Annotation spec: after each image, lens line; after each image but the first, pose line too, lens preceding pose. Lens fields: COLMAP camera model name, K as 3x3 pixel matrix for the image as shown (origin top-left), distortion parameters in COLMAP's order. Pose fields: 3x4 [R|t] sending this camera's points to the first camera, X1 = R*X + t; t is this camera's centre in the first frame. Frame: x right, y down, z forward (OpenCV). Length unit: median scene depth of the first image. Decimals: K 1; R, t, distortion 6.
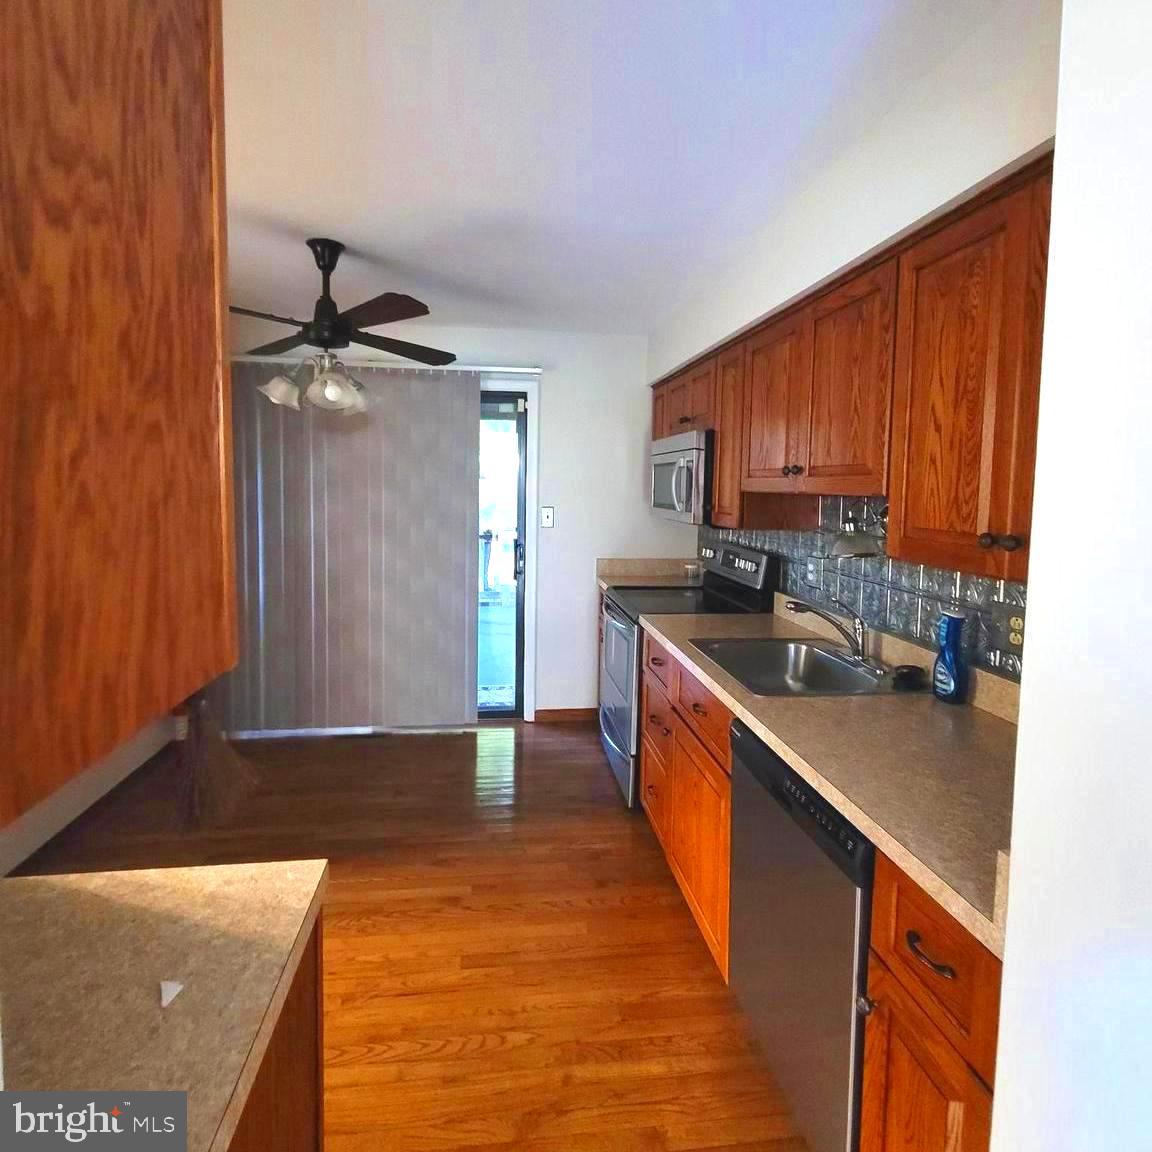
lens RADIAL K [[630.4, 0, 571.3], [0, 630.4, 524.7], [0, 0, 1]] dist [-0.001147, -0.000107]
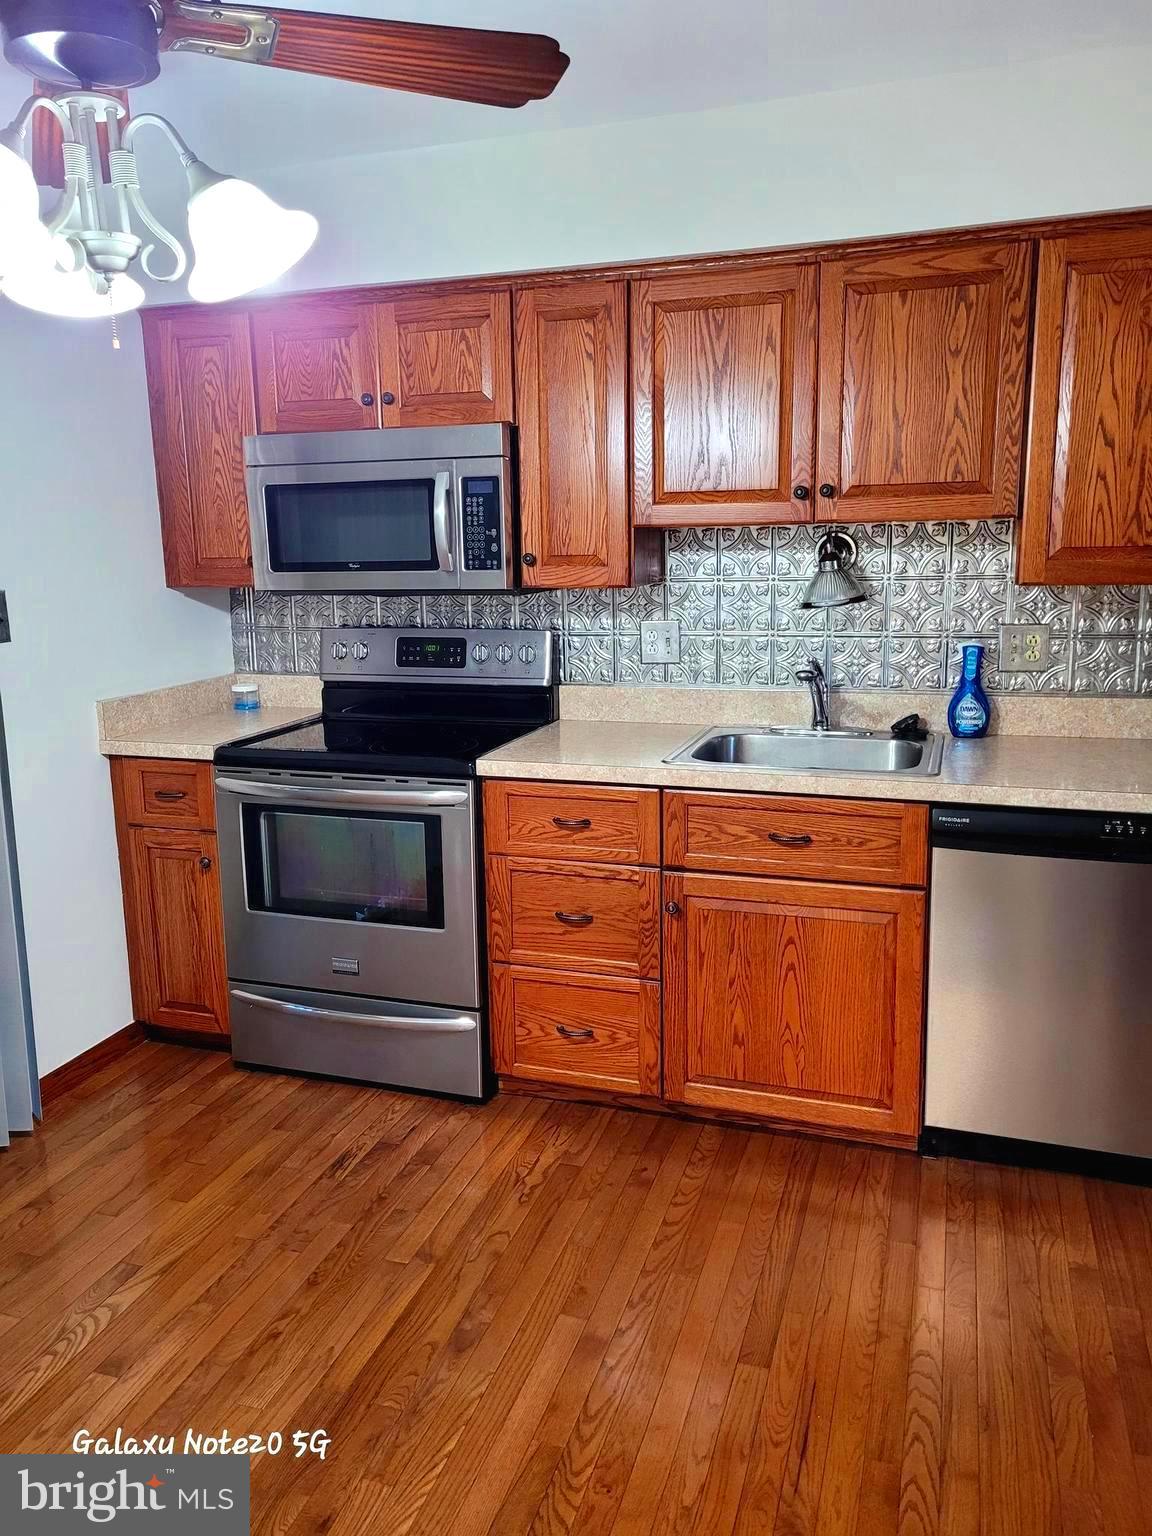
lens RADIAL K [[1150.8, 0, 571.1], [0, 1150.8, 750.5], [0, 0, 1]] dist [0.055537, -0.041073]
pose [[0.431752, -0.195035, 0.880654, -1.242741], [0.085351, 0.980796, 0.175368, -0.060164], [-0.897945, -0.000551, 0.440107, 0.795366]]
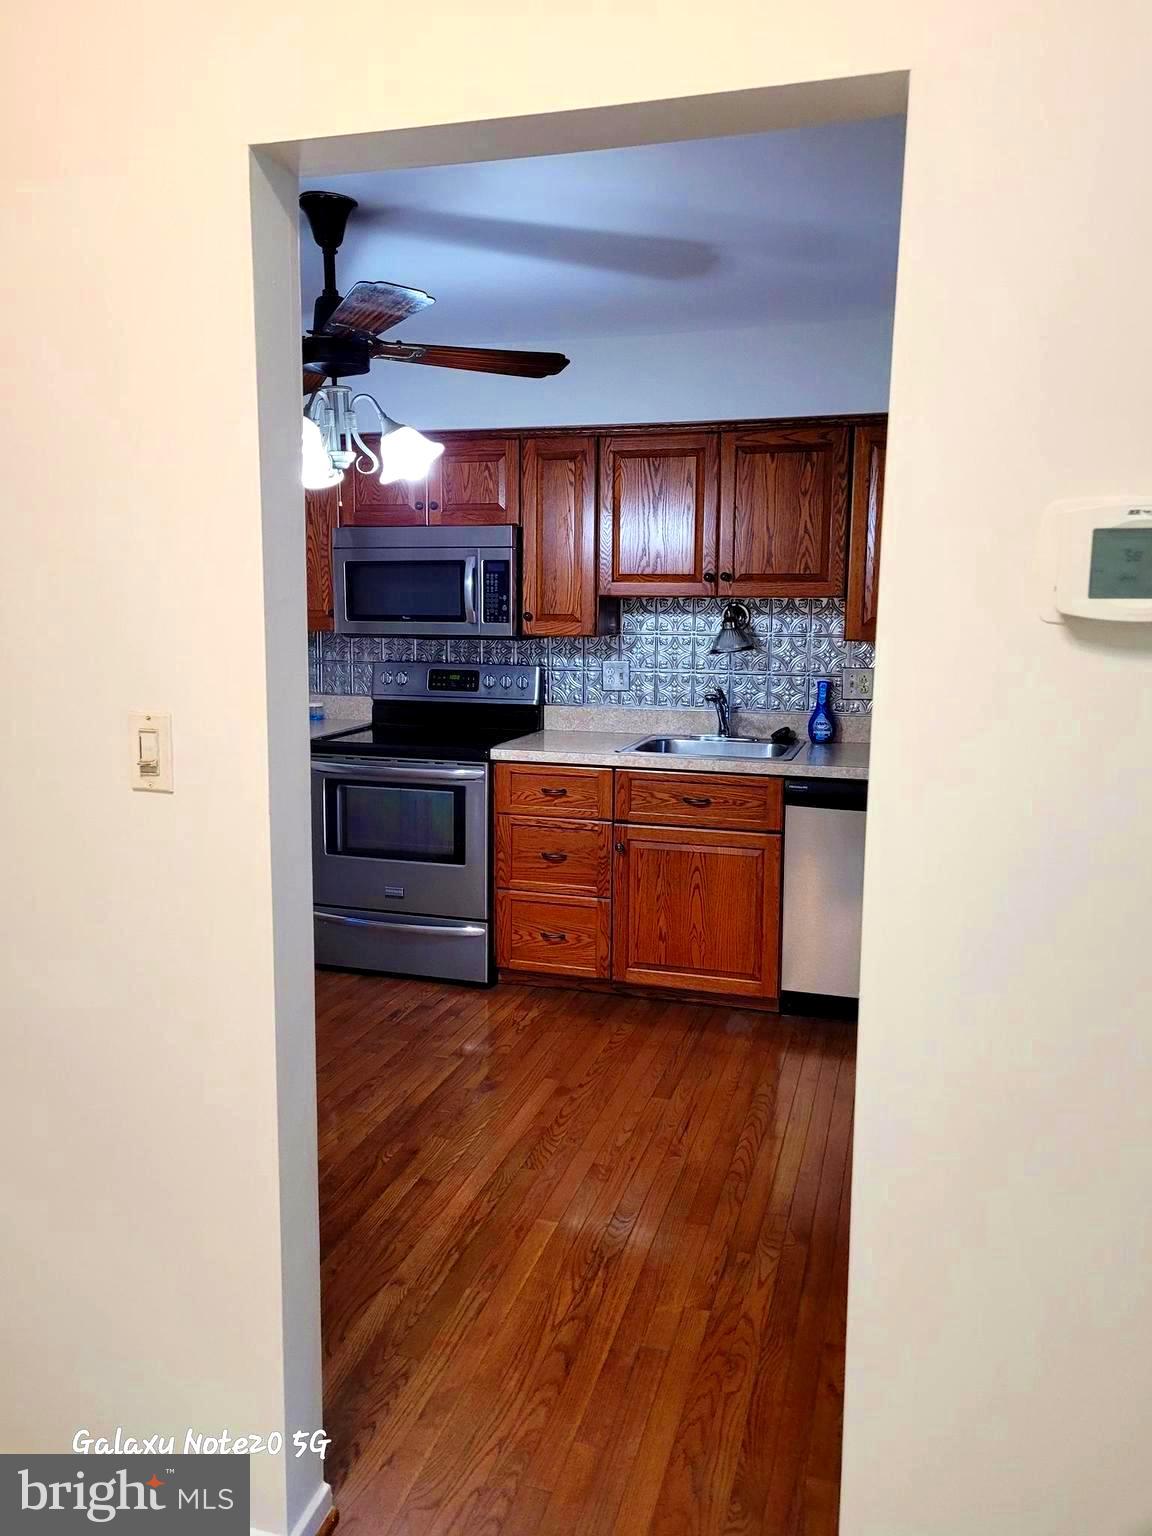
lens RADIAL K [[1150.8, 0, 571.1], [0, 1150.8, 750.5], [0, 0, 1]] dist [0.055537, -0.041073]
pose [[0.405893, -0.141637, 0.902878, -2.023806], [0.060715, 0.989915, 0.127996, -0.070279], [-0.911901, 0.002866, 0.410399, 0.468426]]
